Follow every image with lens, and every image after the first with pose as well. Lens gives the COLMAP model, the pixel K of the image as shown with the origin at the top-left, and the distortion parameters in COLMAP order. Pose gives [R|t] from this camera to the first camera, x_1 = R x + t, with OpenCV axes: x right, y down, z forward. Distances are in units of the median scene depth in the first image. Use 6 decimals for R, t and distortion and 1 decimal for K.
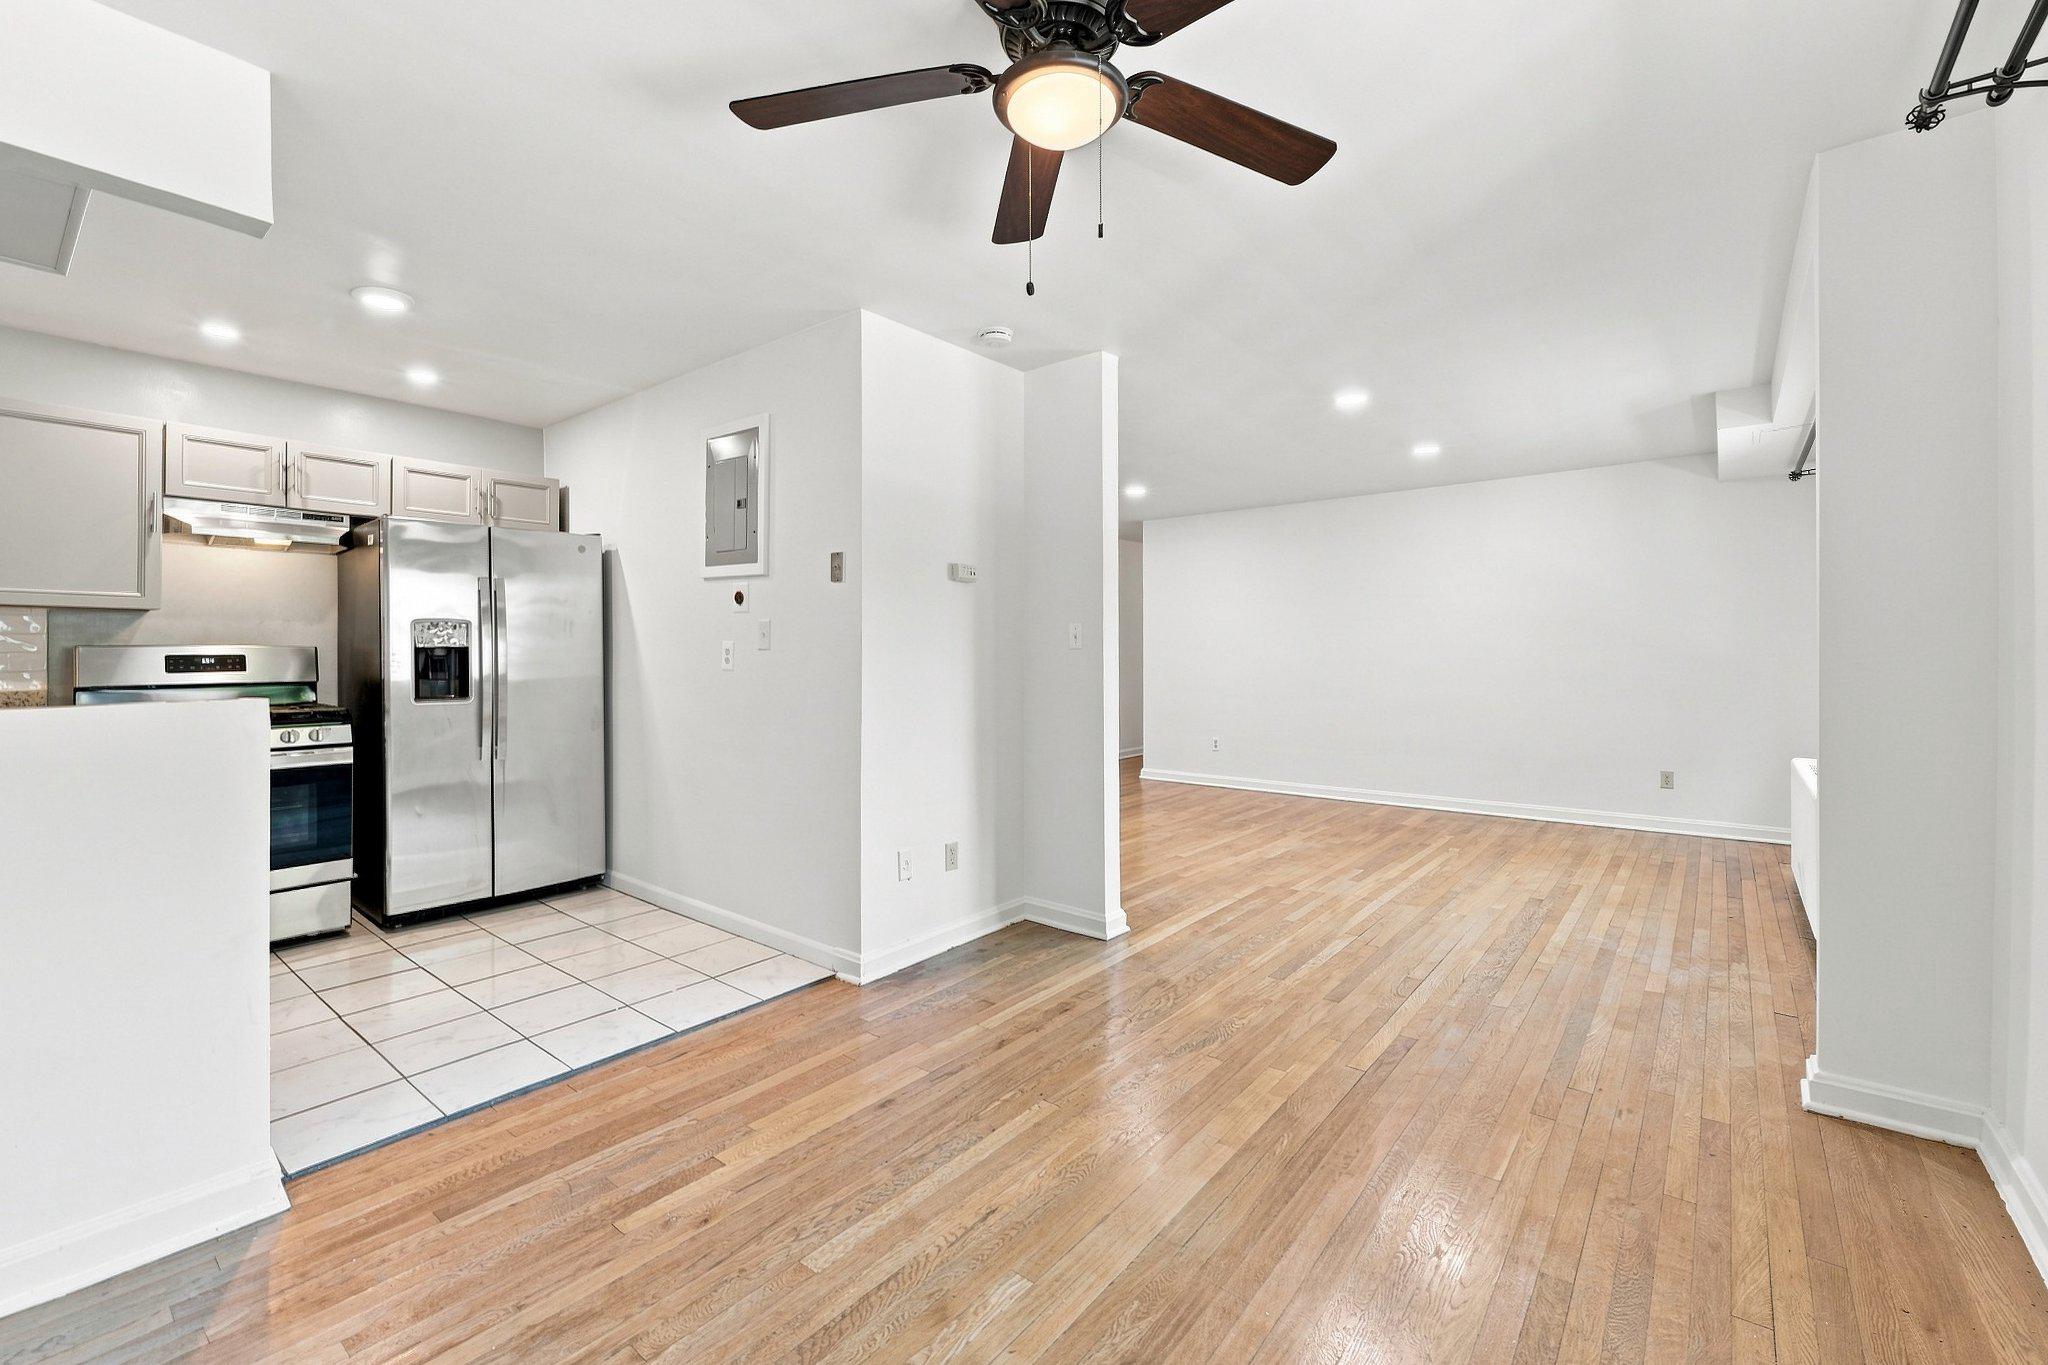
lens RADIAL K [[856.5, 0, 1023.4], [0, 856.5, 648.4], [0, 0, 1]] dist [-0.004583, 0.000329]
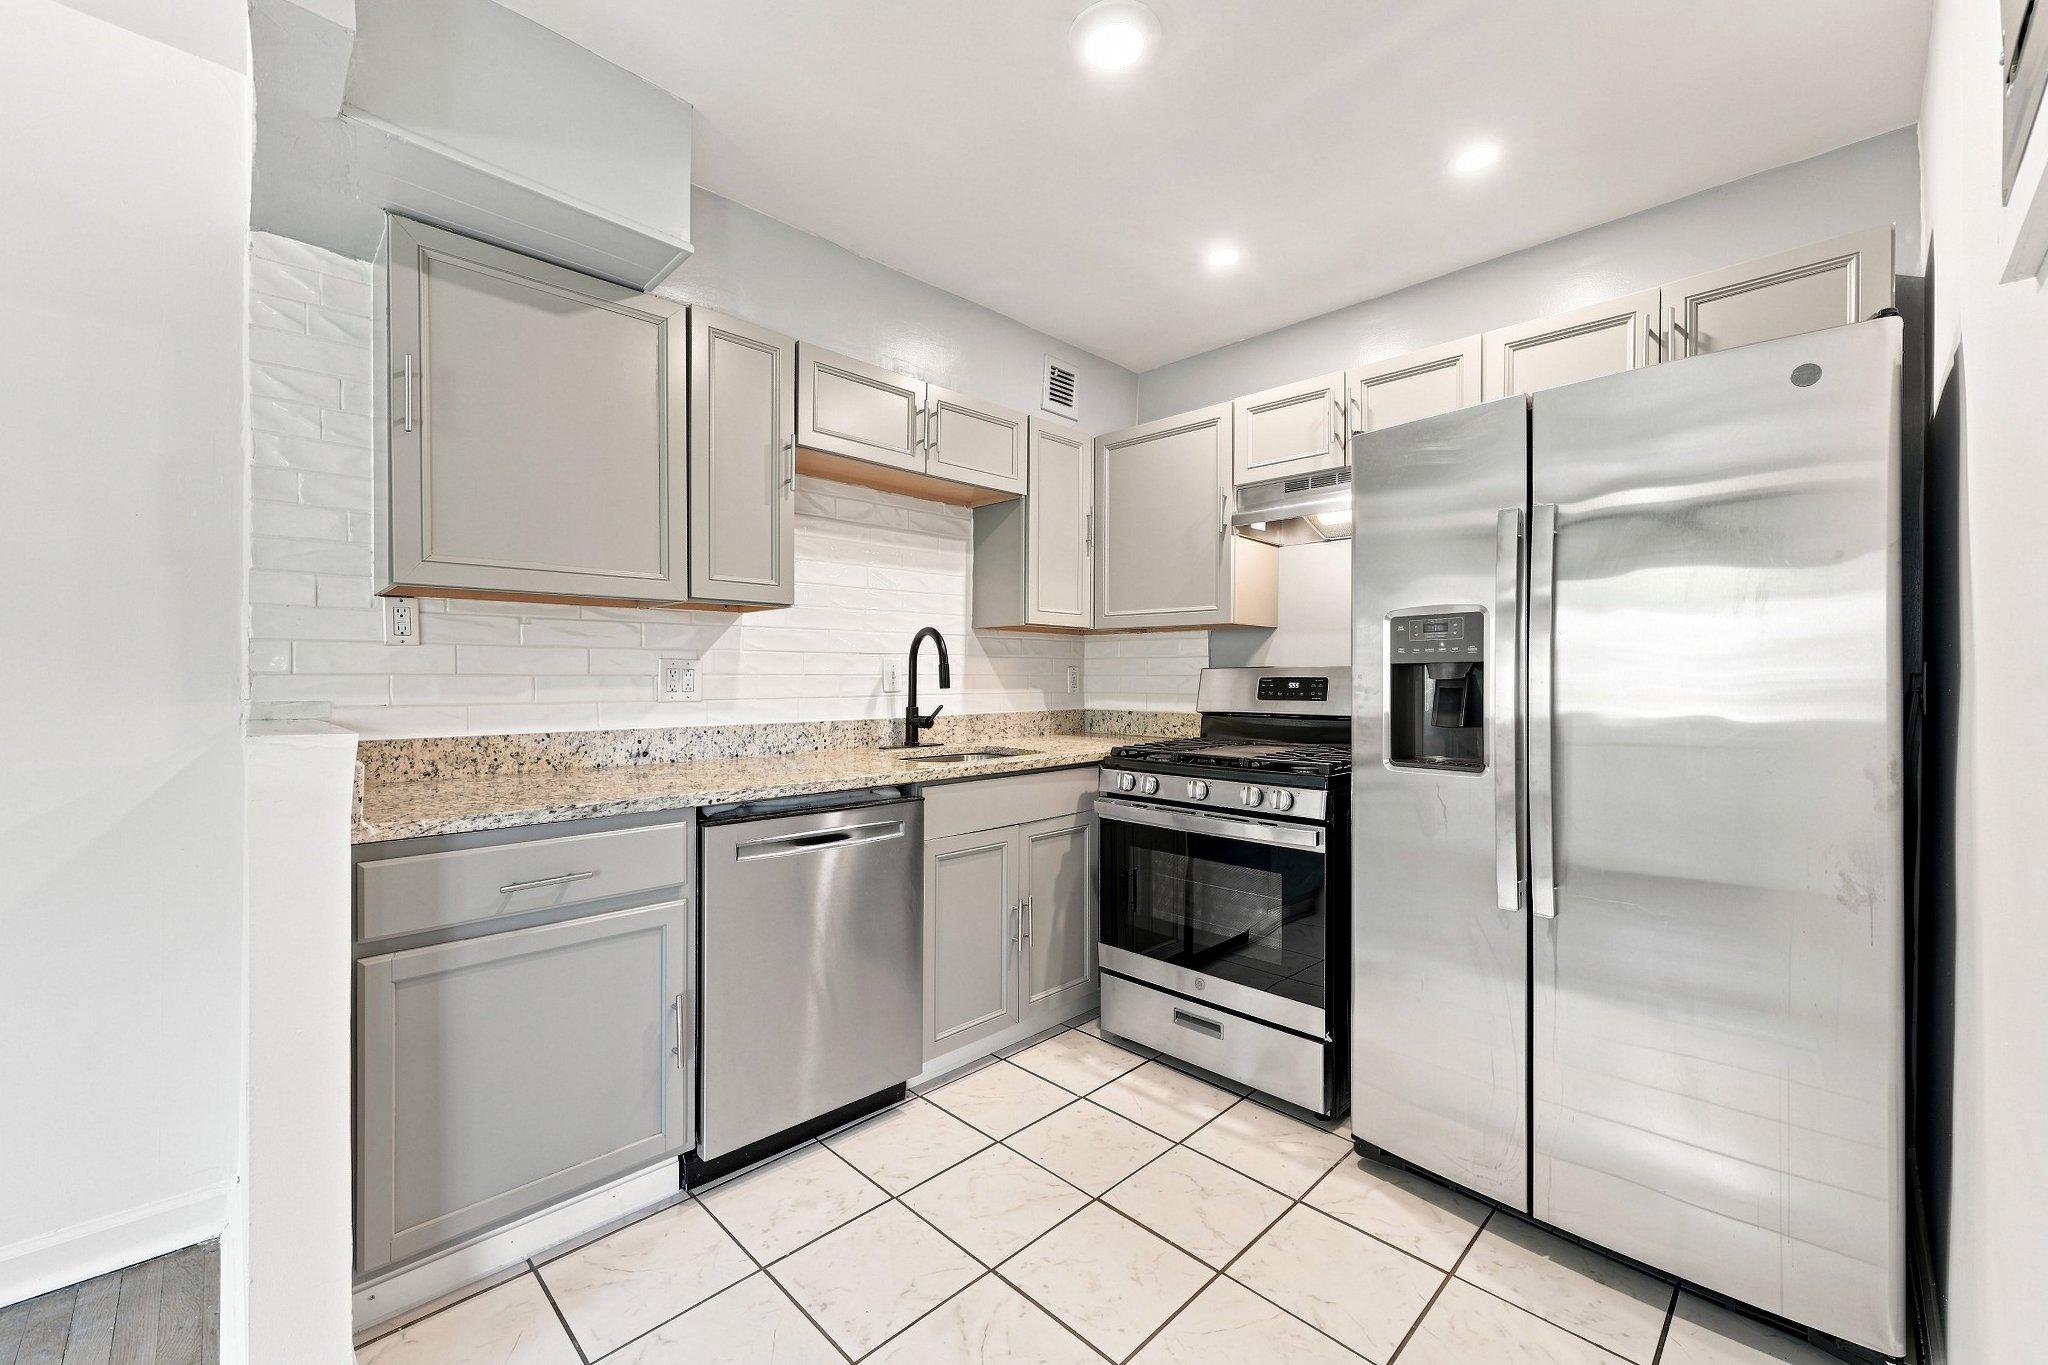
lens RADIAL K [[830.1, 0, 1018.5], [0, 830.1, 679.2], [0, 0, 1]] dist [-0.000645, -0.000441]
pose [[-0.110099, -0.000860, -0.993920, -0.171891], [0.000604, 0.999999, -0.000932, 0.009493], [0.993920, -0.000703, -0.110099, 0.861933]]
